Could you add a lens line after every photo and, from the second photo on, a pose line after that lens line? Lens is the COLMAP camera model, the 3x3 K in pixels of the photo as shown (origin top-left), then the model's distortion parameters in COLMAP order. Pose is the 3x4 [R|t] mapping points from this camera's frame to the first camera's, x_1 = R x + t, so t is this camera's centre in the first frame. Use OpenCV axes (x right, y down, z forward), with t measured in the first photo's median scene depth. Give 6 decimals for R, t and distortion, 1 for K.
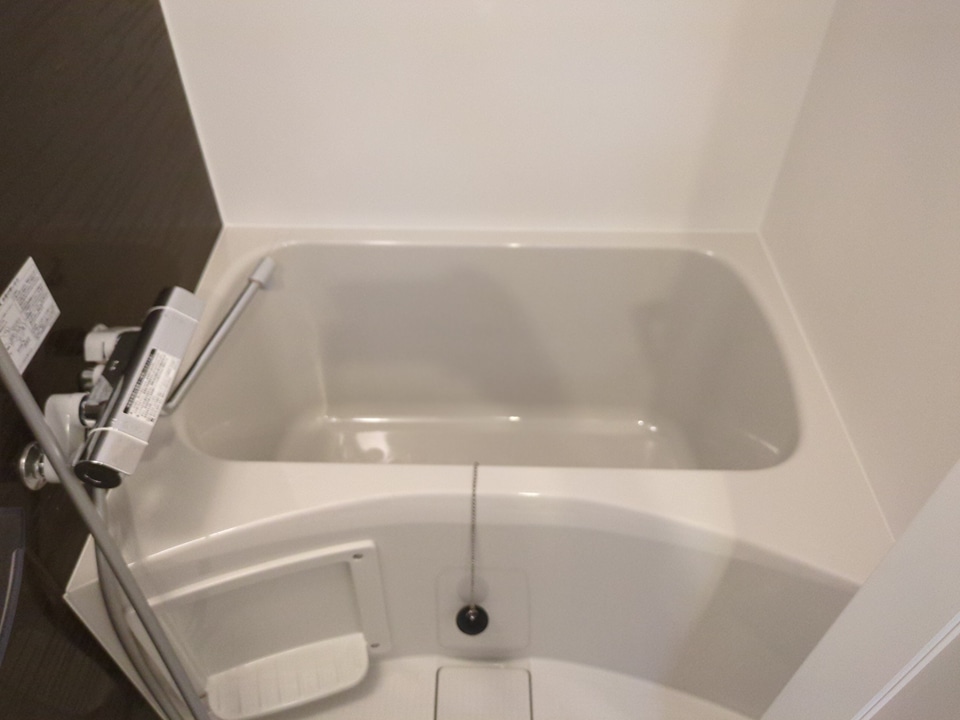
lens RADIAL K [[732.2, 0, 478.8], [0, 732.2, 355.2], [0, 0, 1]] dist [0.024921, -0.004869]
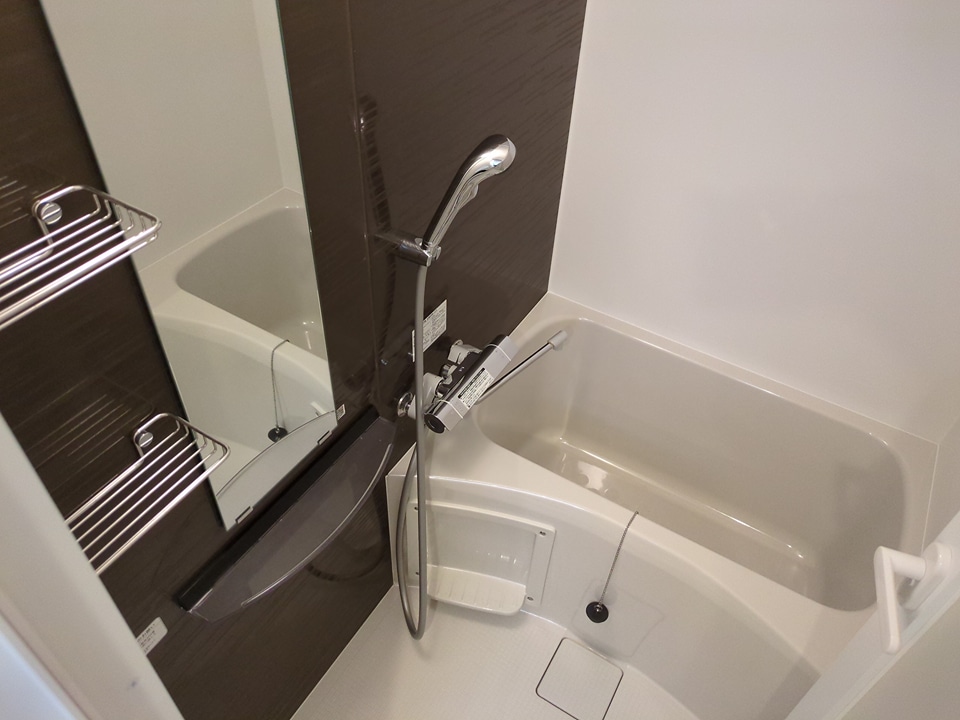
lens RADIAL K [[732.2, 0, 477.4], [0, 732.2, 356.7], [0, 0, 1]] dist [0.024921, -0.004869]
pose [[0.862885, 0.366577, -0.347923, 0.130826], [-0.376891, 0.925382, 0.040268, -0.090351], [0.336723, 0.096383, 0.936658, -0.590436]]
